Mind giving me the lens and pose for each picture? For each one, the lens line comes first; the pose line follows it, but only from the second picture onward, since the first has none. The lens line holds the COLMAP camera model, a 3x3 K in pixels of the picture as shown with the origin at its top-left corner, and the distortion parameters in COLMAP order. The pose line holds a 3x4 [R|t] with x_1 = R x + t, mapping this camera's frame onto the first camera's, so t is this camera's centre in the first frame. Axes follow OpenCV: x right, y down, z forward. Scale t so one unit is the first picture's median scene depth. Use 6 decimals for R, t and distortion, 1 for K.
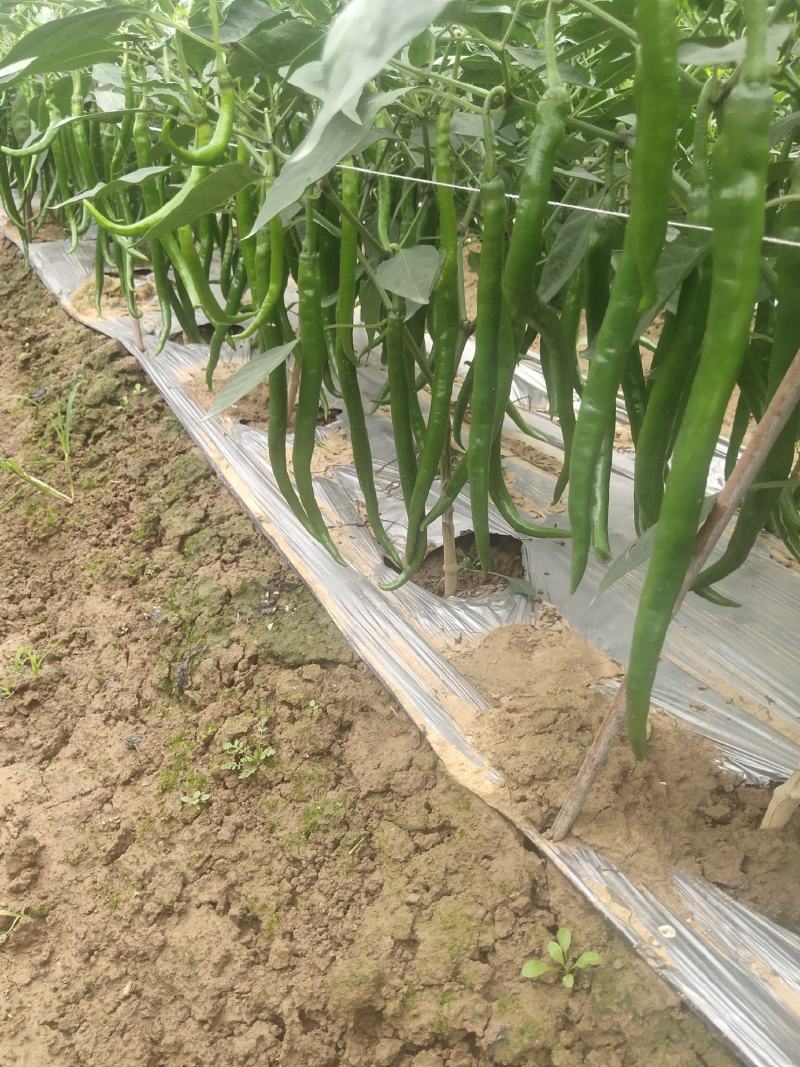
lens RADIAL K [[1011.2, 0, 400.0], [0, 1011.2, 533.5], [0, 0, 1]] dist [0.001889, 0.027226]
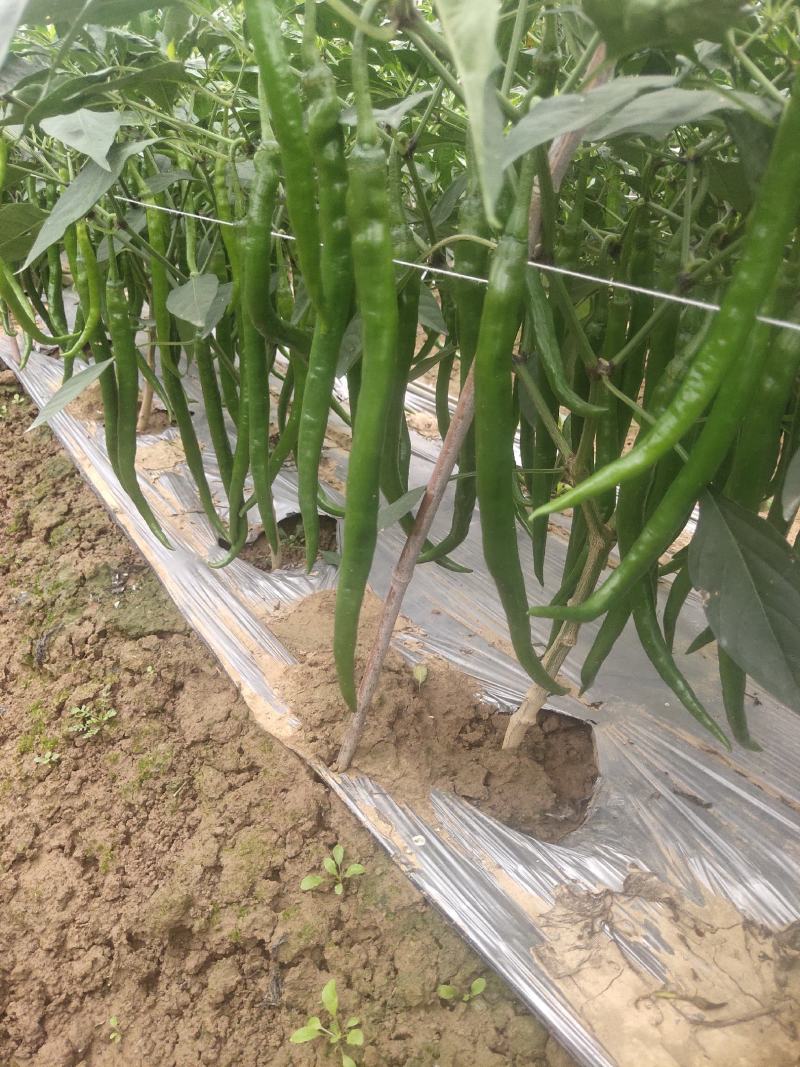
lens RADIAL K [[839.3, 0, 400.0], [0, 839.3, 533.5], [0, 0, 1]] dist [0.008020, -0.001297]
pose [[0.991327, -0.050074, 0.121506, 0.106259], [0.046124, 0.998319, 0.035107, -0.010880], [-0.123060, -0.029198, 0.991970, 0.005749]]
